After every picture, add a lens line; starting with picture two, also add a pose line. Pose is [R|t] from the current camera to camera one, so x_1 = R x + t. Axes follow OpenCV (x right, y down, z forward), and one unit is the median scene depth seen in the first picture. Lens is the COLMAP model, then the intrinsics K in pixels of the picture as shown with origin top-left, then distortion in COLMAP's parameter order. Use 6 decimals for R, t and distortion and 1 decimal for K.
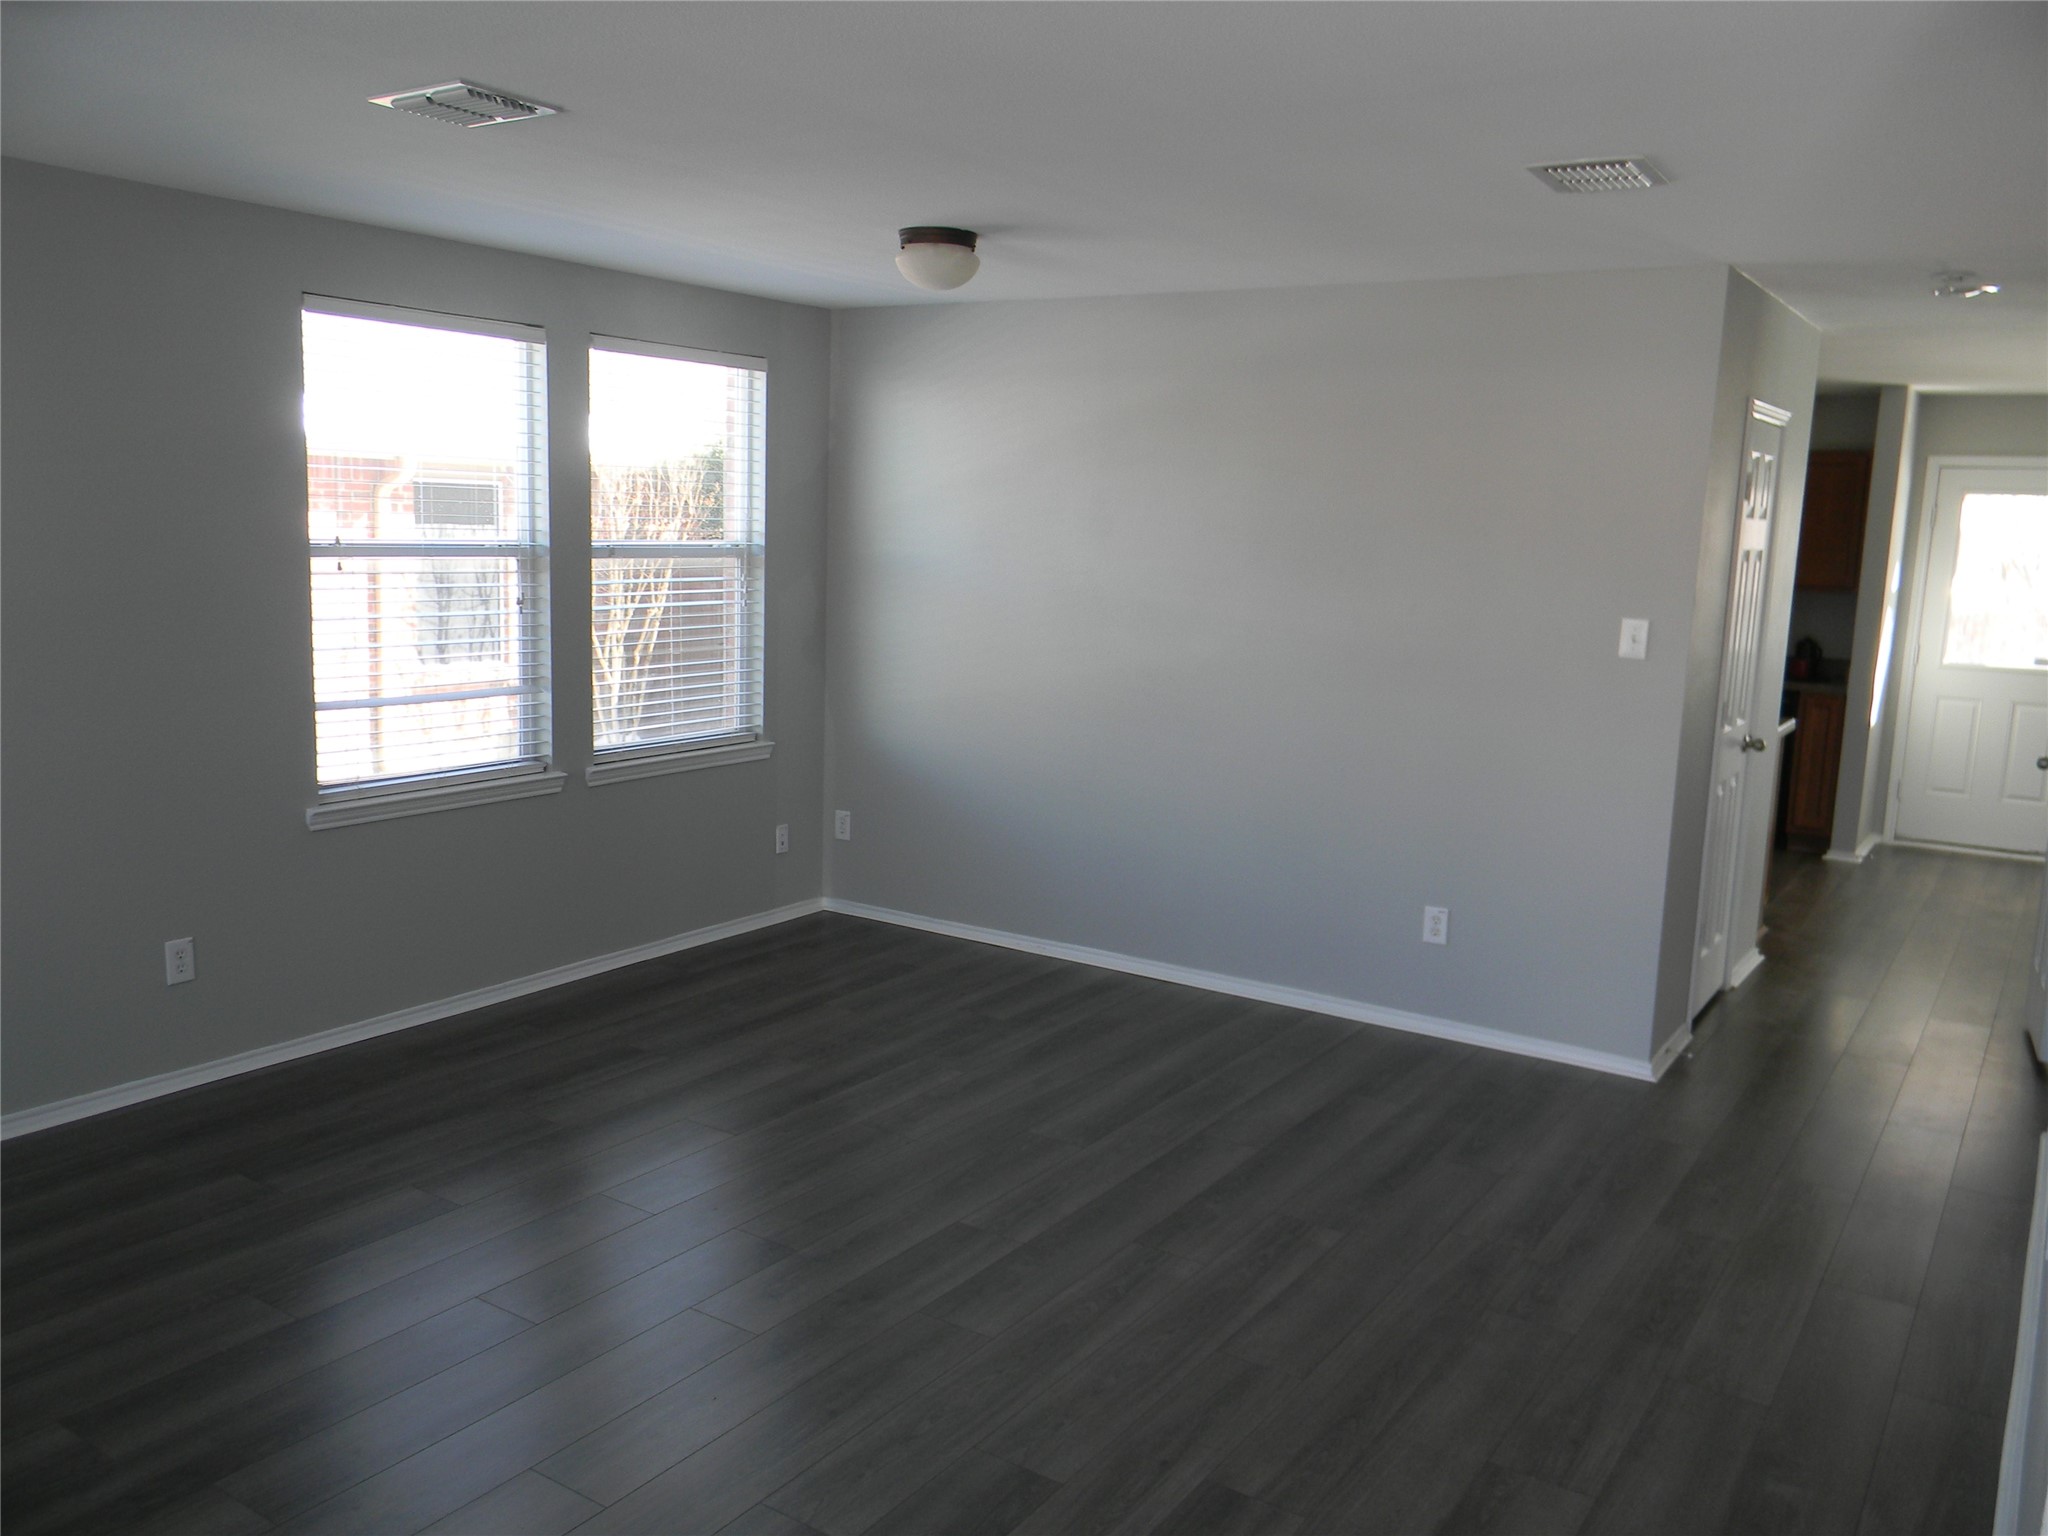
lens RADIAL K [[1650.2, 0, 1018.7], [0, 1650.2, 773.6], [0, 0, 1]] dist [0.005014, -0.018689]
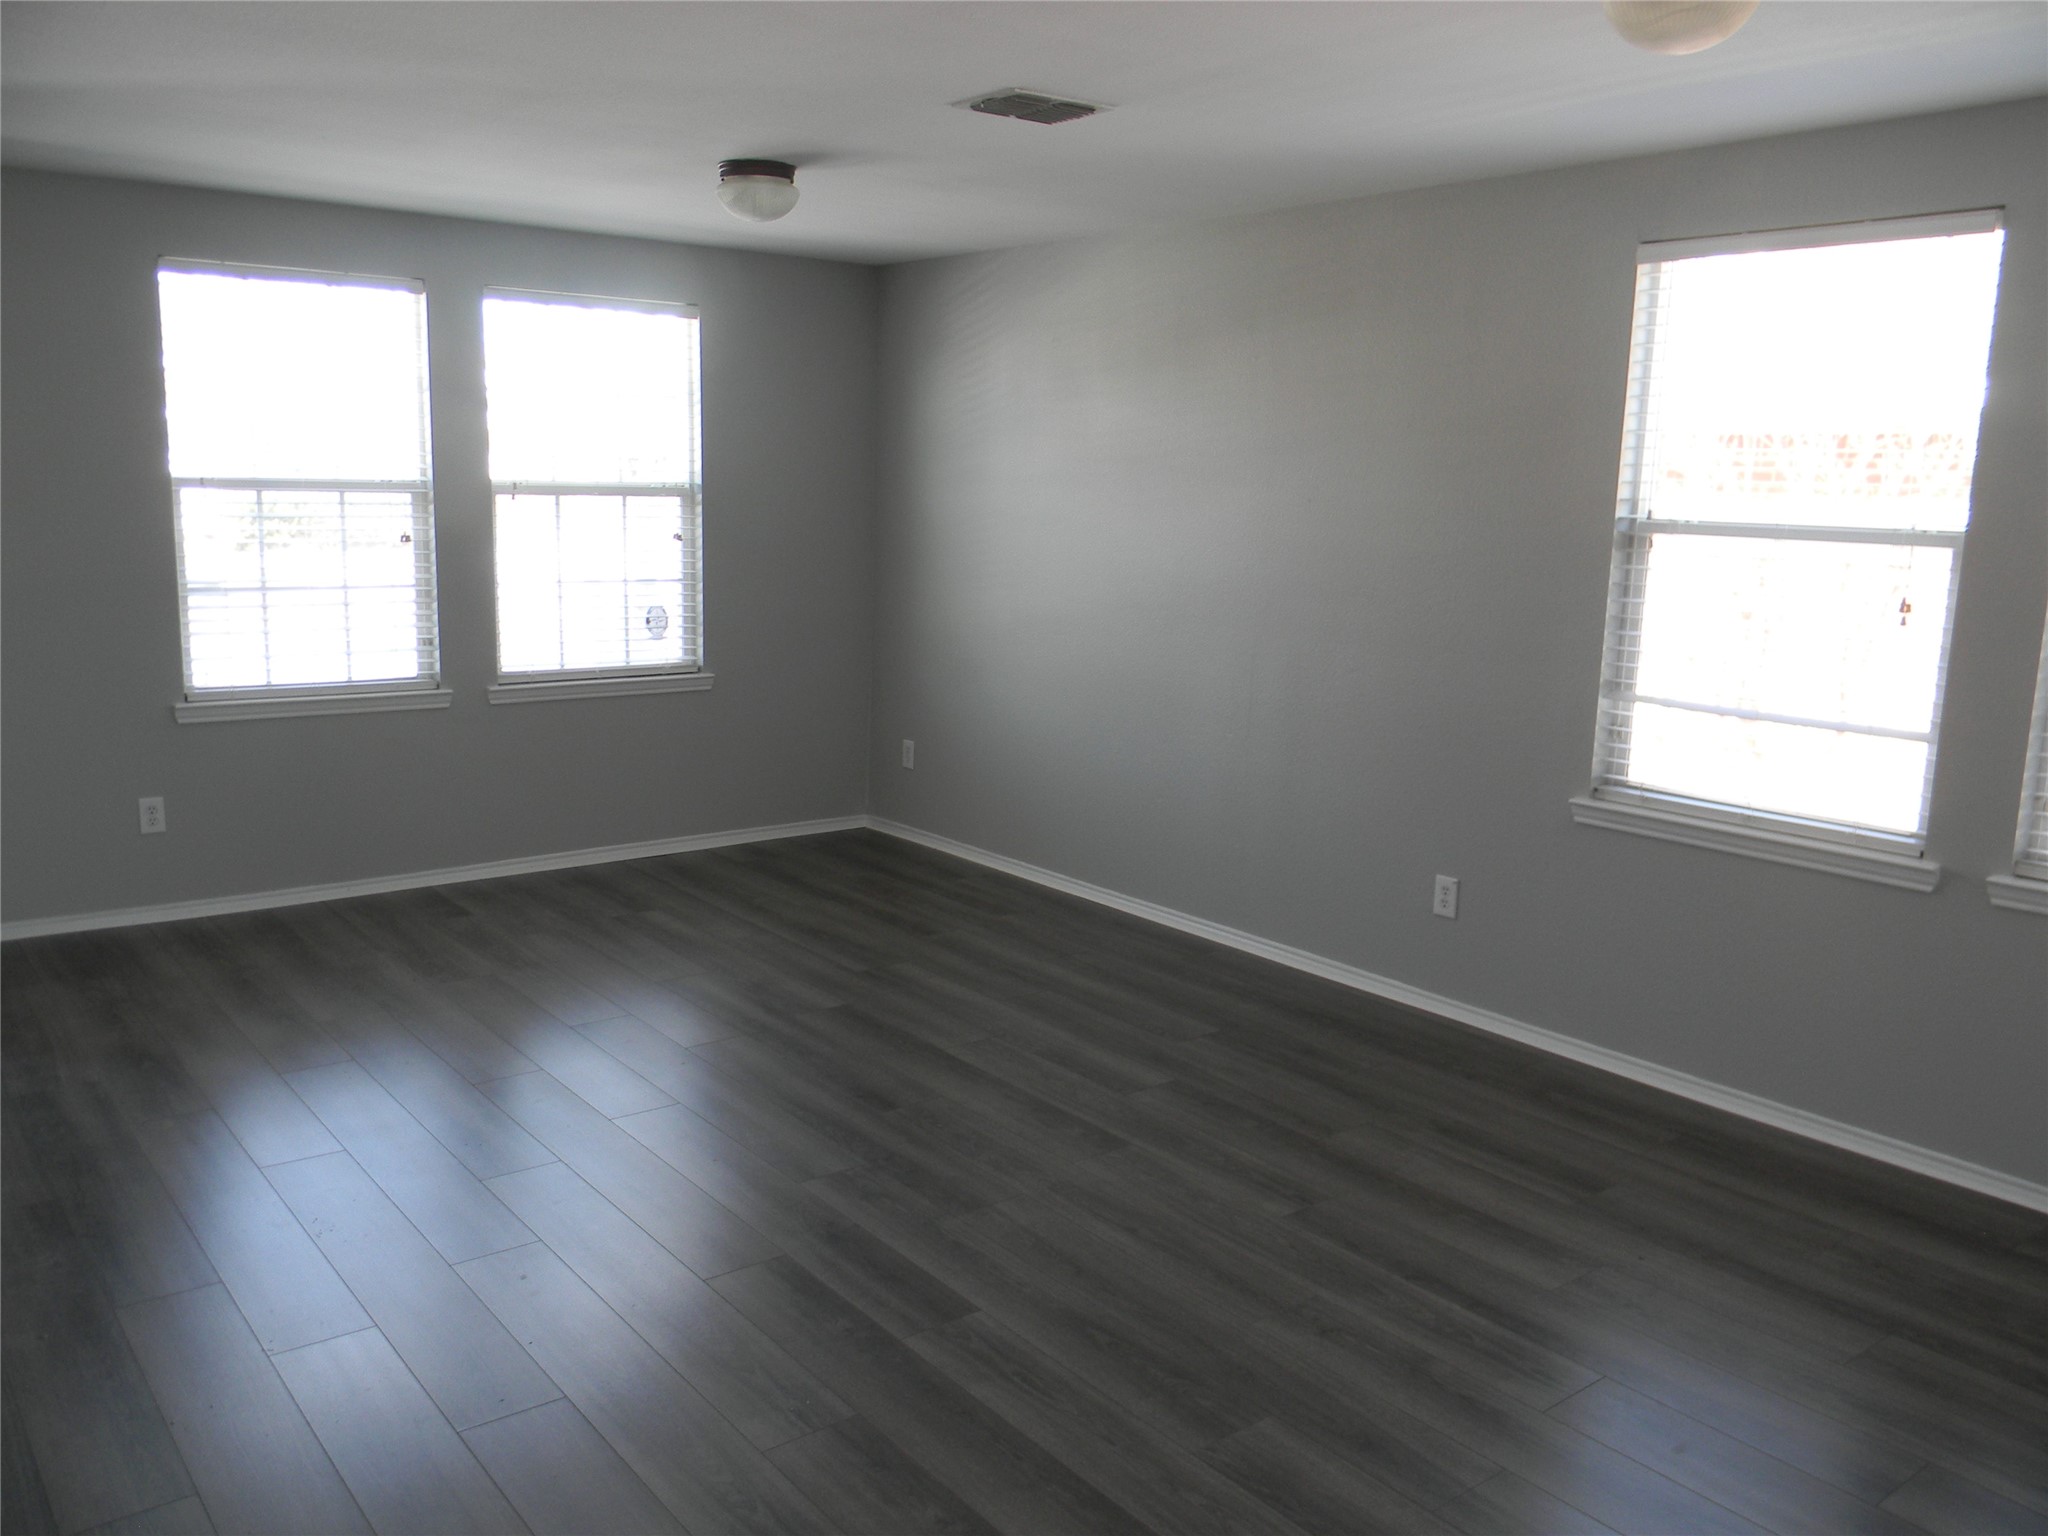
lens RADIAL K [[1650.2, 0, 1025.7], [0, 1650.2, 763.2], [0, 0, 1]] dist [0.005014, -0.018689]
pose [[-0.311976, 0.133006, -0.940734, 0.520794], [-0.175258, 0.965104, 0.194573, -0.119310], [0.933785, 0.225574, -0.277779, 0.883283]]
